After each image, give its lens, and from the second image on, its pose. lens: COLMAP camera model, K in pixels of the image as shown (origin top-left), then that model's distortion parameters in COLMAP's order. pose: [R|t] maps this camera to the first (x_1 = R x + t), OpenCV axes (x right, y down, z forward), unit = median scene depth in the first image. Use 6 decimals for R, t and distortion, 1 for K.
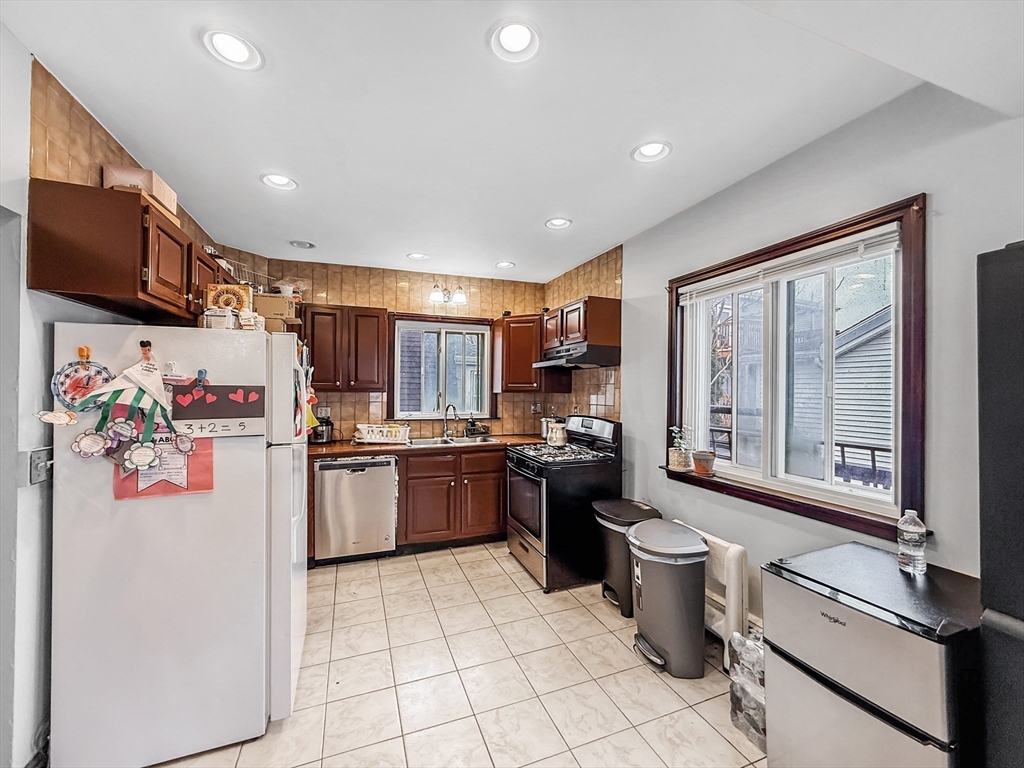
lens RADIAL K [[414.3, 0, 505.1], [0, 414.3, 385.7], [0, 0, 1]] dist [-0.001433, 0.000758]
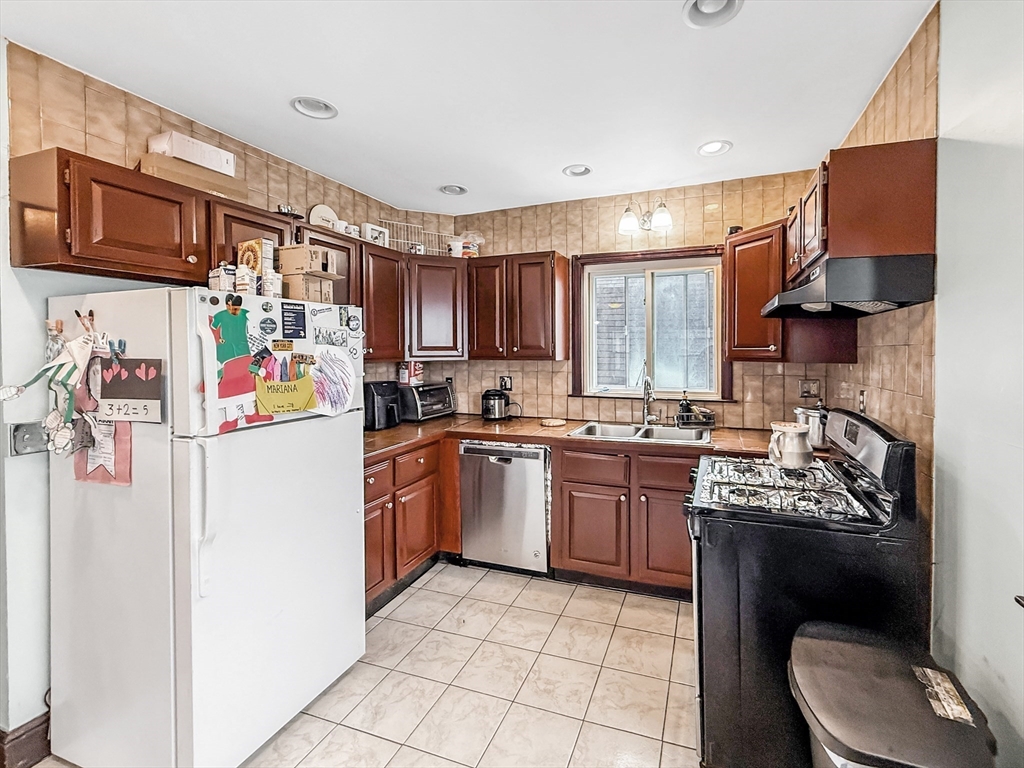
lens RADIAL K [[433.8, 0, 554.3], [0, 433.8, 353.8], [0, 0, 1]] dist [-0.007602, -0.000351]
pose [[0.776969, -0.004004, -0.629526, 0.308121], [0.012417, 0.999883, 0.008966, -0.005069], [0.629416, -0.014783, 0.776928, 0.529557]]
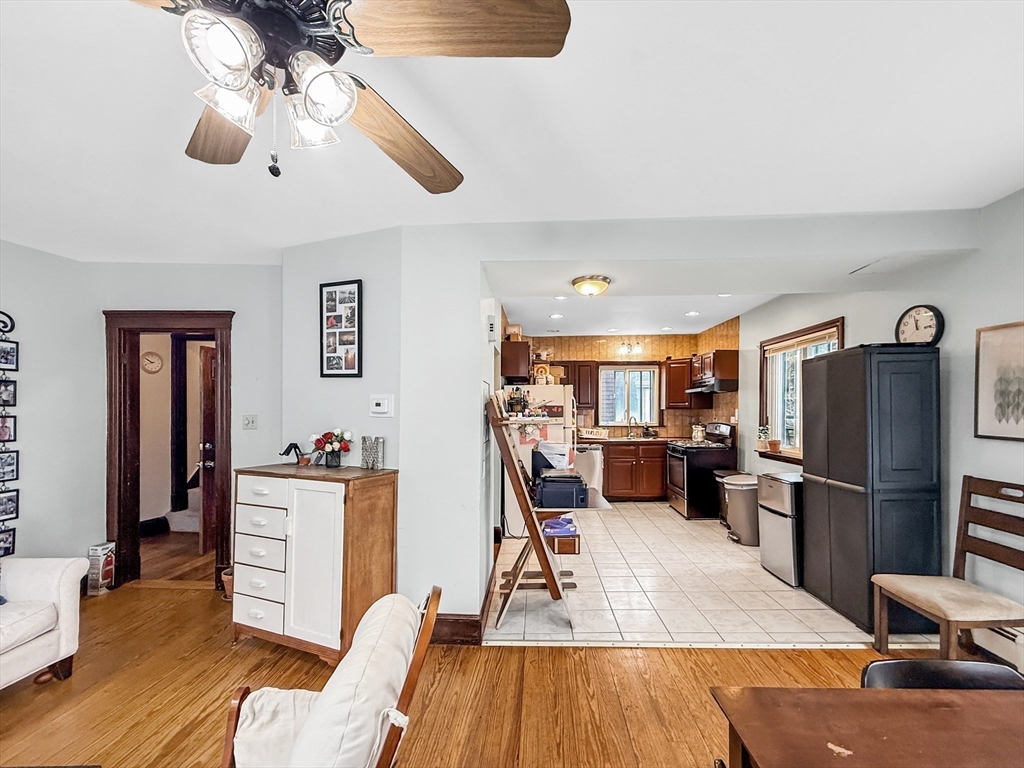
lens RADIAL K [[414.3, 0, 533.0], [0, 414.3, 407.9], [0, 0, 1]] dist [-0.001433, 0.000758]
pose [[0.931057, -0.009979, -0.364737, 0.145129], [0.011720, 0.999928, 0.002560, 0.004110], [0.364685, -0.006658, 0.931107, -0.968589]]
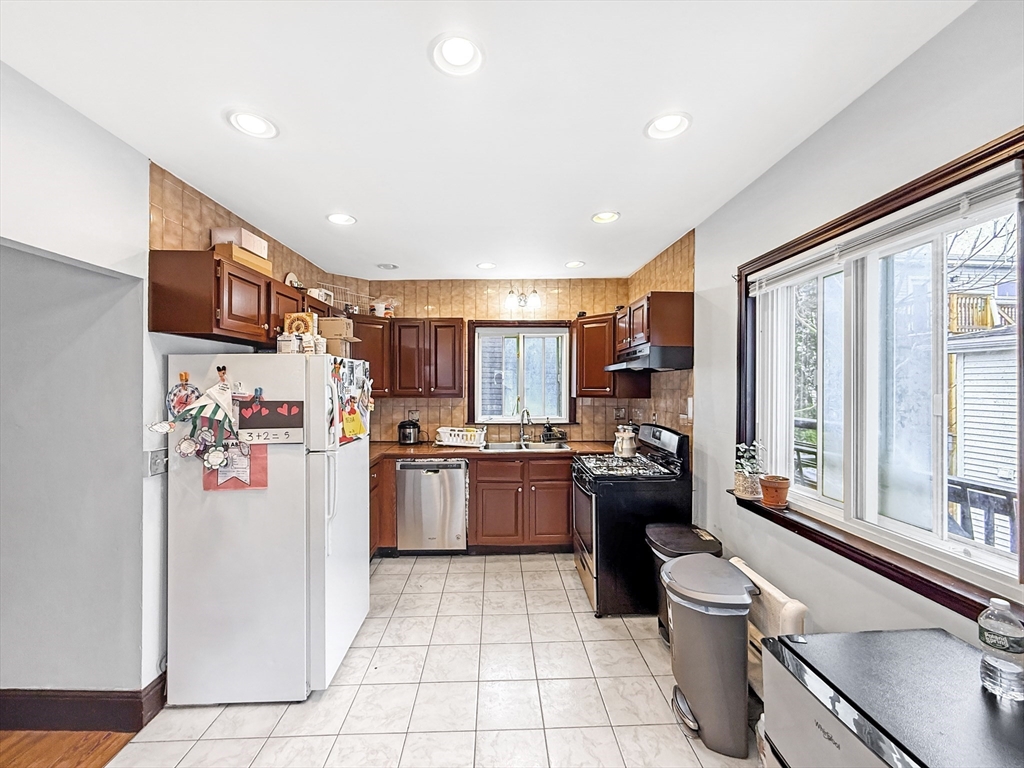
lens RADIAL K [[414.3, 0, 502.9], [0, 414.3, 381.6], [0, 0, 1]] dist [-0.001433, 0.000758]
pose [[0.943567, -0.013833, -0.330892, 0.226797], [0.013442, 0.999904, -0.003472, -0.028162], [0.330908, -0.001172, 0.943662, 0.057535]]
